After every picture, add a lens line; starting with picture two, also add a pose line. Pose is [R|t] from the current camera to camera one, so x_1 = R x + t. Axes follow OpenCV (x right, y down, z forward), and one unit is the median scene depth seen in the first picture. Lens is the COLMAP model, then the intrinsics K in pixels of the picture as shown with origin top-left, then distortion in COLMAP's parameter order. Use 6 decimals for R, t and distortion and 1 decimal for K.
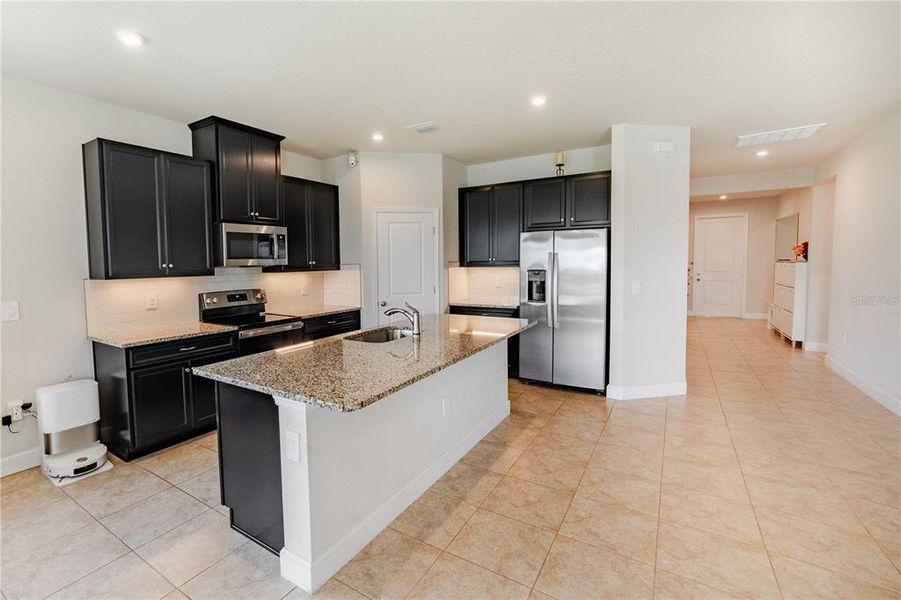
lens RADIAL K [[412.8, 0, 394.6], [0, 412.8, 284.6], [0, 0, 1]] dist [-0.001175, -0.000153]
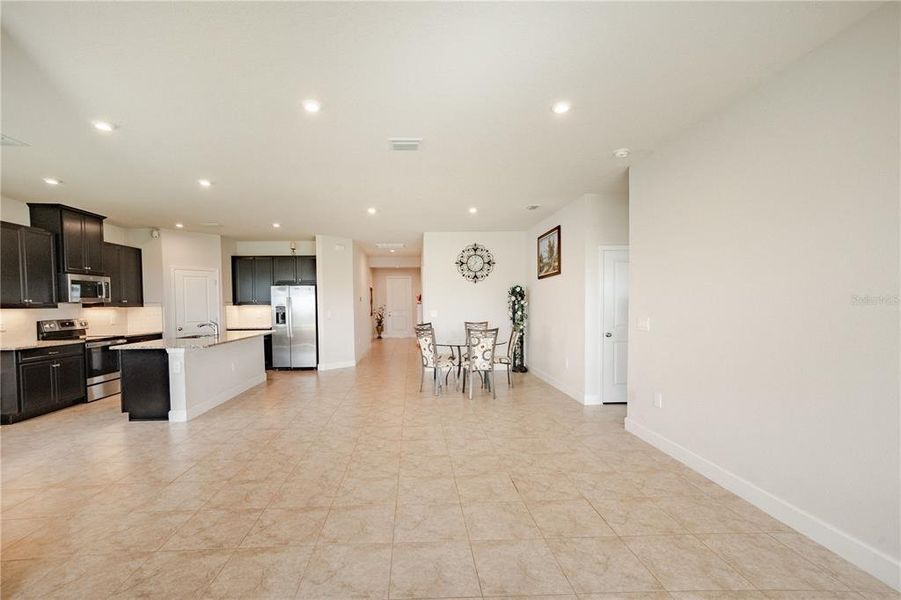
lens RADIAL K [[396.1, 0, 431.2], [0, 396.1, 316.7], [0, 0, 1]] dist [-0.000122, 0.000354]
pose [[0.793740, -0.012255, 0.608134, -0.206412], [0.031453, 0.999286, -0.020916, 0.071443], [-0.607444, 0.035729, 0.793559, -0.847306]]
